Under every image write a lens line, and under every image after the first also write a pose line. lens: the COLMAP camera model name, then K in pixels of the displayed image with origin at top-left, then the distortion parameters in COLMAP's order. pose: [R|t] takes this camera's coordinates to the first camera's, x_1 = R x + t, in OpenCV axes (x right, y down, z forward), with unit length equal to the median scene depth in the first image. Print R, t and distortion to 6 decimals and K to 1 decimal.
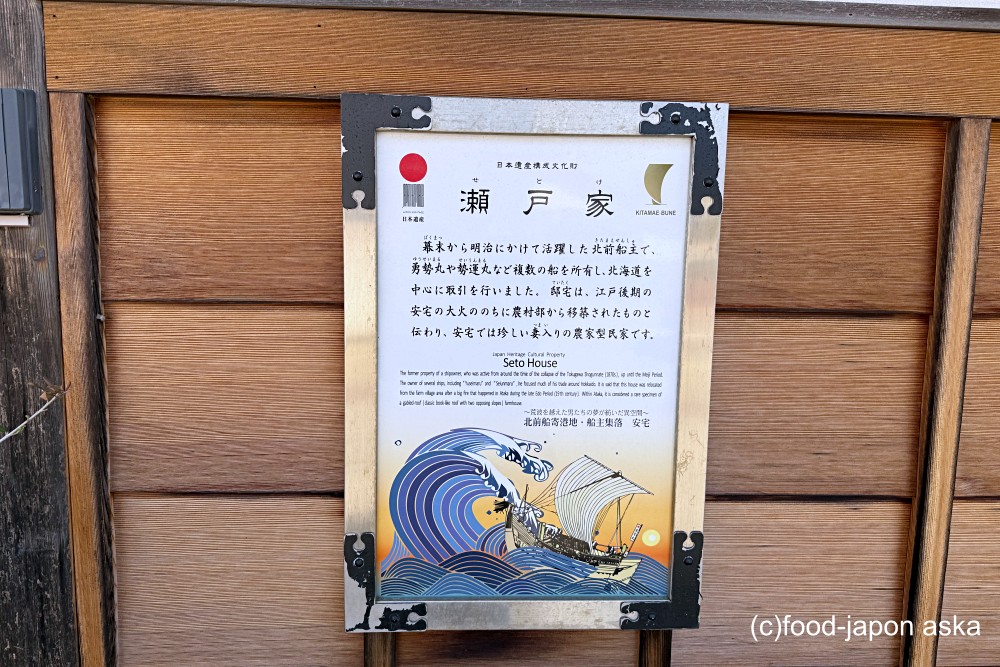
lens RADIAL K [[688.1, 0, 500.0], [0, 688.1, 333.5], [0, 0, 1]] dist [0.045592, -0.000569]
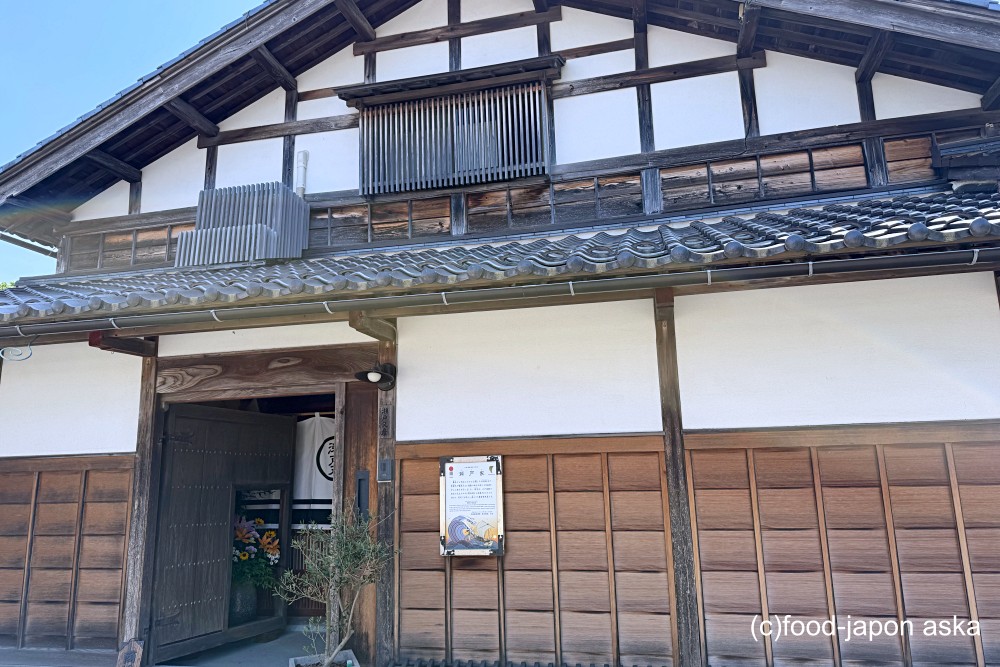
lens RADIAL K [[688.1, 0, 500.0], [0, 688.1, 333.5], [0, 0, 1]] dist [0.045592, -0.000569]
pose [[0.955403, -0.099807, -0.277929, 1.938377], [0.008710, 0.950269, -0.311310, 0.478825], [0.295178, 0.295005, 0.908758, -4.375168]]
